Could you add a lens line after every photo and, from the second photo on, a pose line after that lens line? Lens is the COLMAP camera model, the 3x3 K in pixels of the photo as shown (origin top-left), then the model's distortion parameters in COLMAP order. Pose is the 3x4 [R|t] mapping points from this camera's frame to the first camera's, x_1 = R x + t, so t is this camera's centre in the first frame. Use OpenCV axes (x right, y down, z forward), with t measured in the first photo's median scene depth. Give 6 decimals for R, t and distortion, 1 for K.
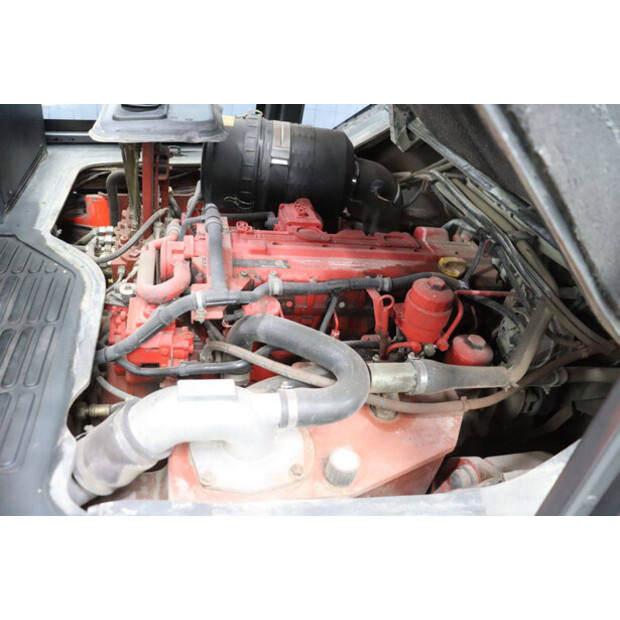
lens RADIAL K [[530.7, 0, 310.0], [0, 530.7, 310.0], [0, 0, 1]] dist [-0.127623, 0.017289]
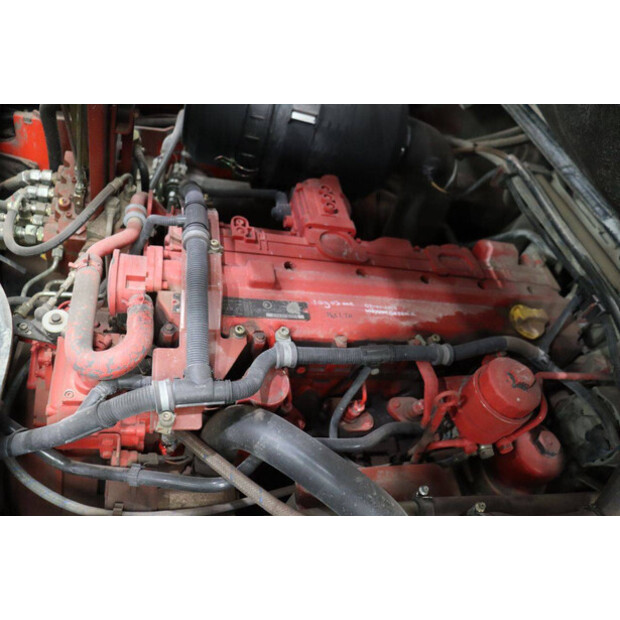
lens RADIAL K [[503.4, 0, 310.0], [0, 503.4, 310.0], [0, 0, 1]] dist [-0.150992, 0.115388]
pose [[0.990173, 0.112671, 0.082840, -0.081725], [-0.129166, 0.963879, 0.232923, -0.214106], [-0.053604, -0.241335, 0.968960, 0.368595]]
